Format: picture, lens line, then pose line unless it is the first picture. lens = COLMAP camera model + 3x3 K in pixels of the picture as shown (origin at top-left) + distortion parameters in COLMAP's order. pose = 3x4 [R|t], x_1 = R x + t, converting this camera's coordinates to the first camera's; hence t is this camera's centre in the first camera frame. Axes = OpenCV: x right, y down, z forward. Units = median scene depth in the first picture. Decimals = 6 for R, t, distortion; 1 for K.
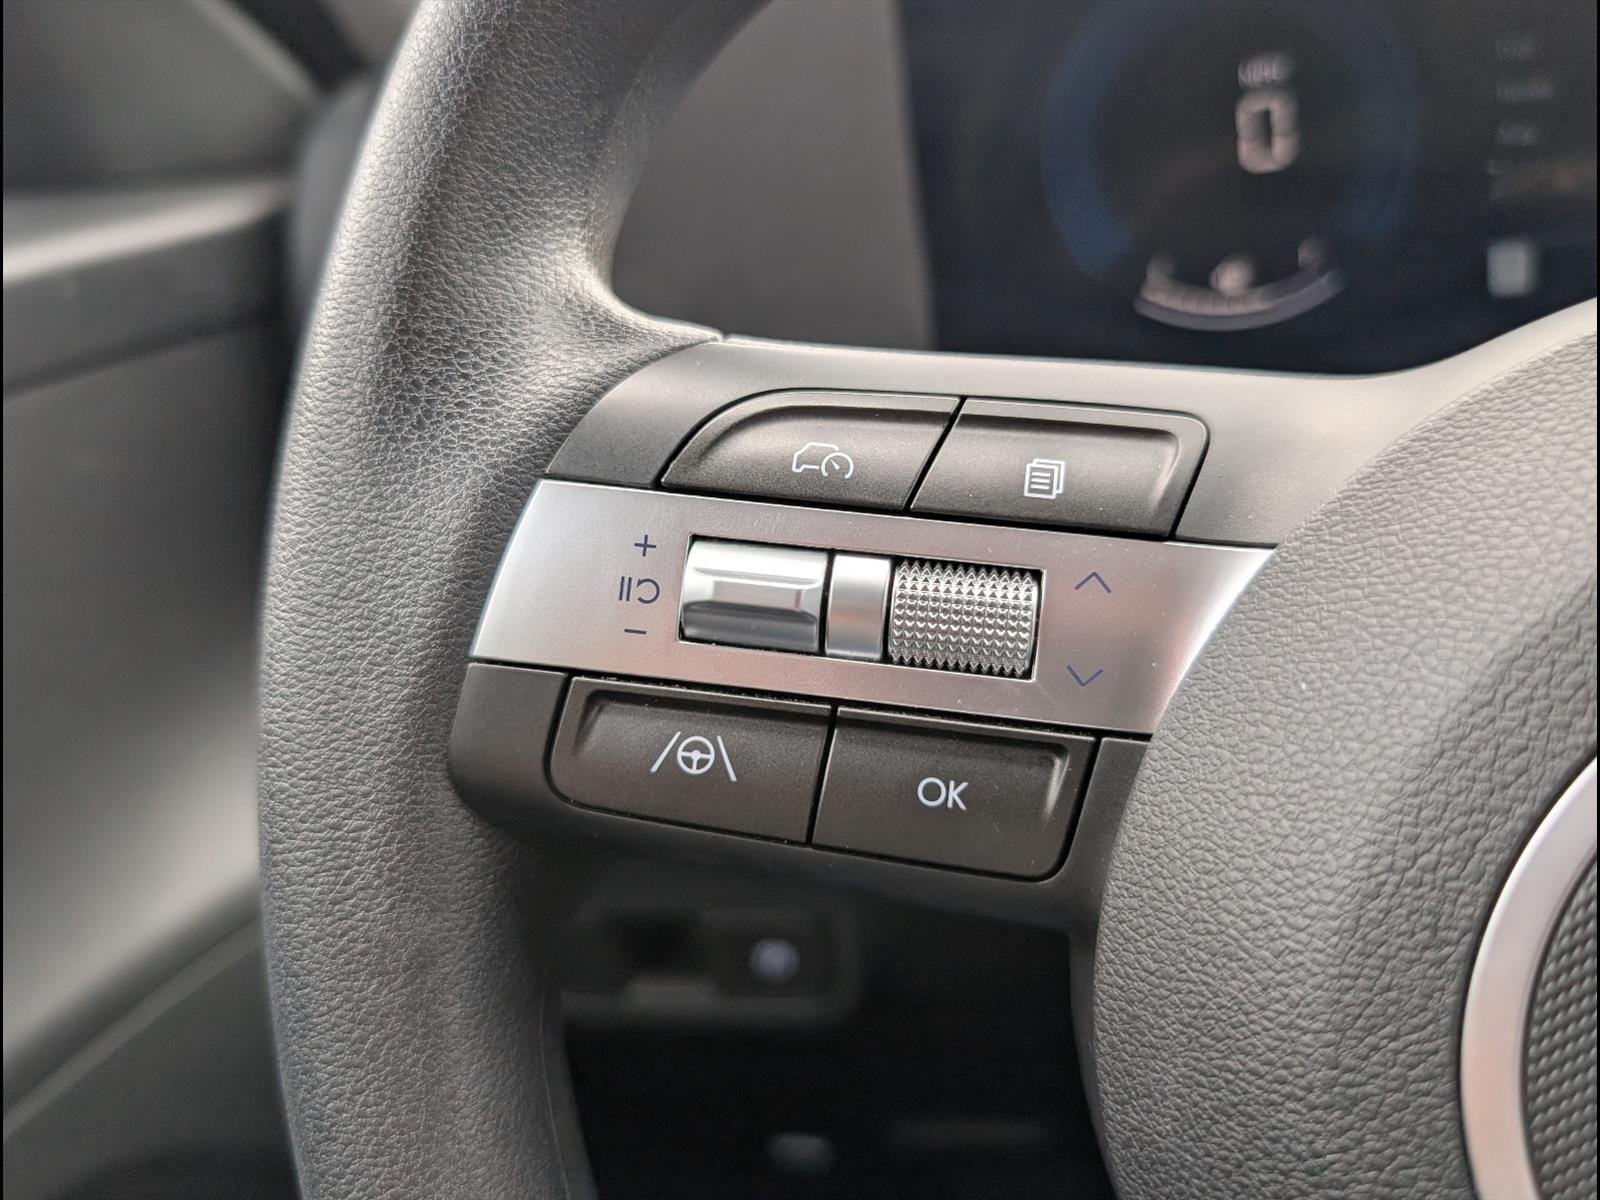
lens RADIAL K [[1285.8, 0, 788.3], [0, 1285.8, 608.3], [0, 0, 1]] dist [0.010104, -0.021709]
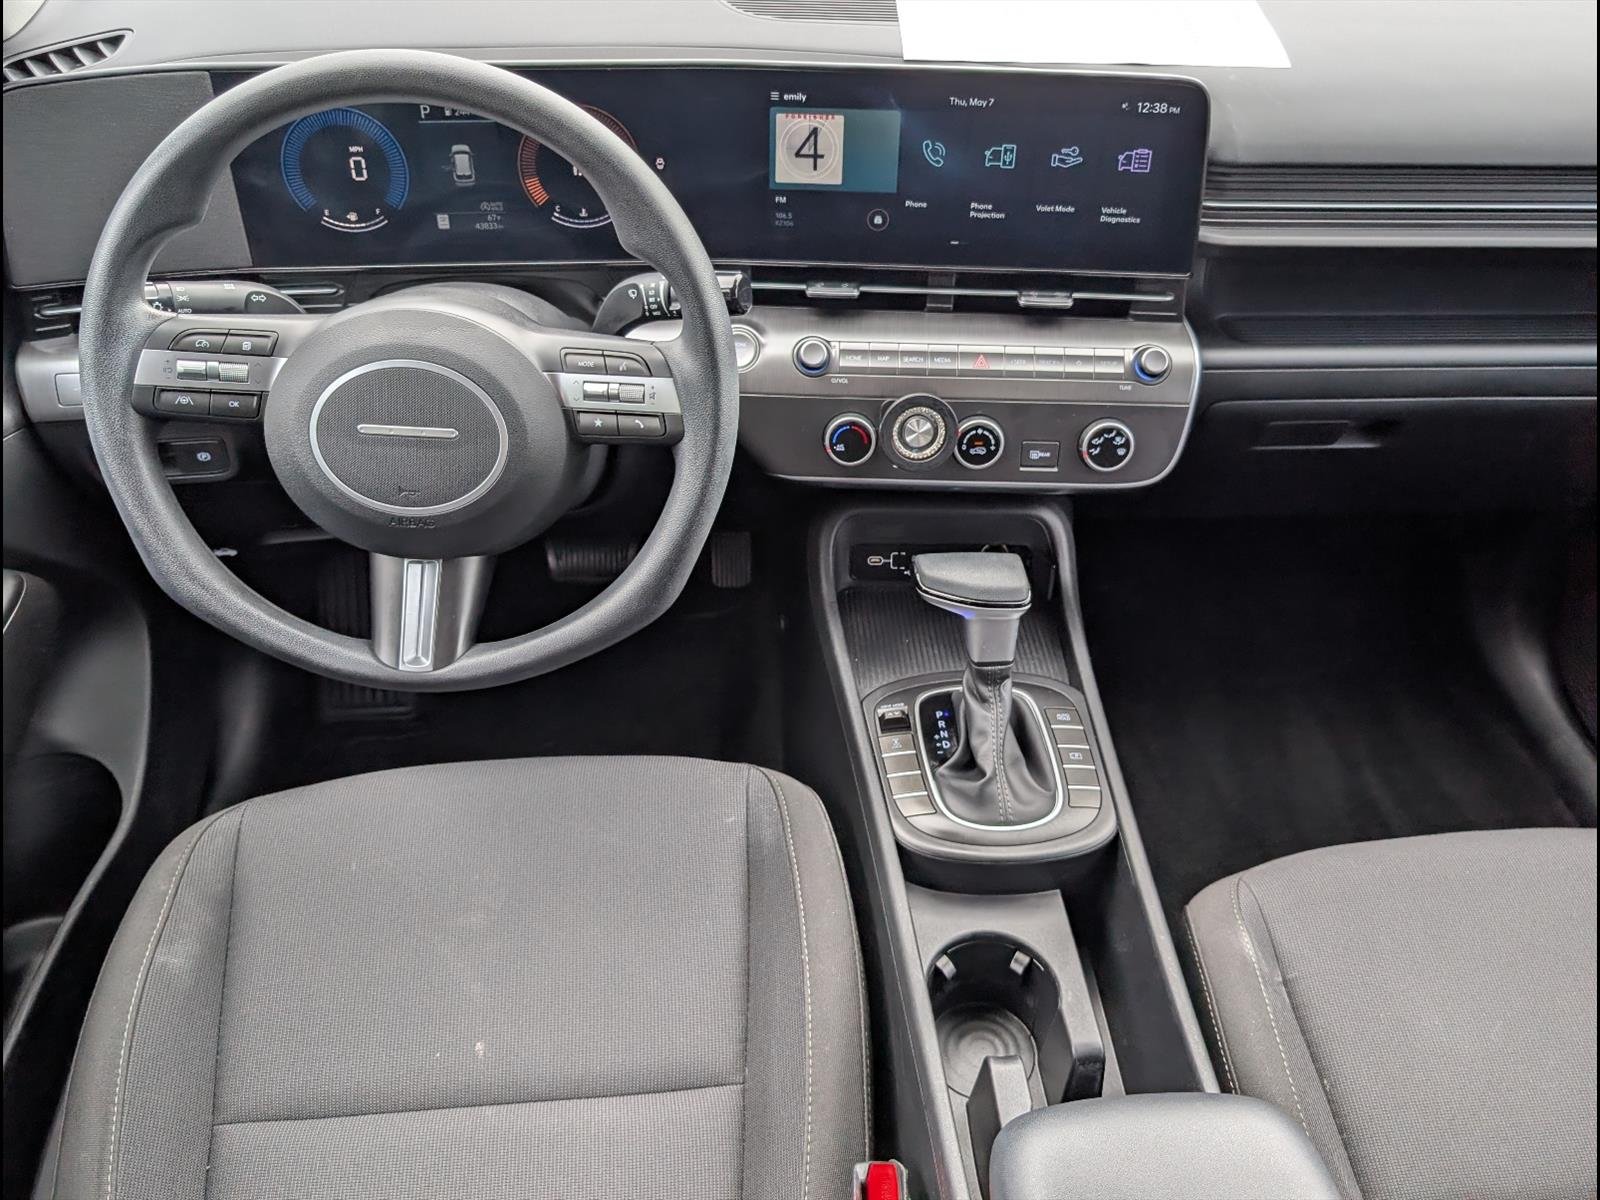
lens RADIAL K [[1285.8, 0, 808.7], [0, 1285.8, 595.9], [0, 0, 1]] dist [0.010104, -0.021709]
pose [[0.915633, -0.126500, 0.381593, 0.161584], [0.010252, 0.956242, 0.292398, -0.649951], [-0.401884, -0.263818, 0.876864, -4.980827]]
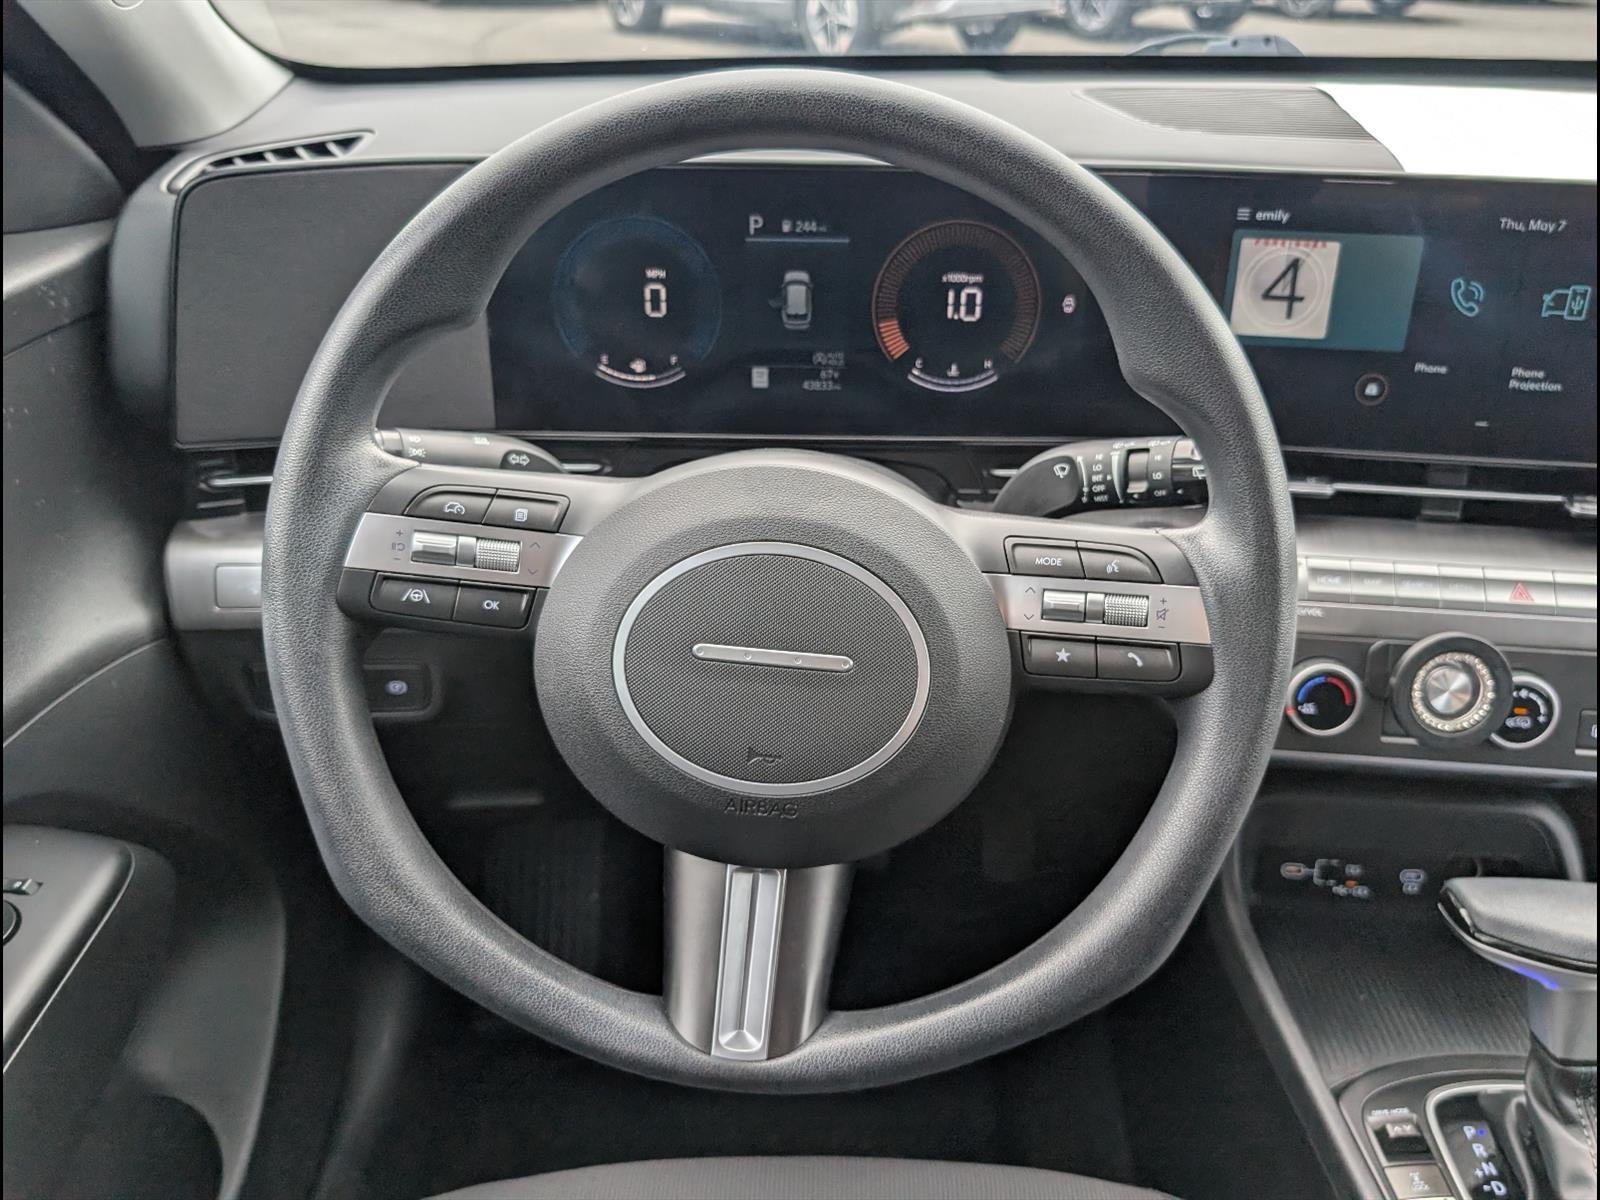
lens RADIAL K [[1285.8, 0, 816.8], [0, 1285.8, 601.0], [0, 0, 1]] dist [0.010104, -0.021709]
pose [[0.943098, -0.019504, 0.331943, -0.202544], [-0.016342, 0.994353, 0.104857, -0.242212], [-0.332114, -0.104315, 0.937453, -2.511349]]
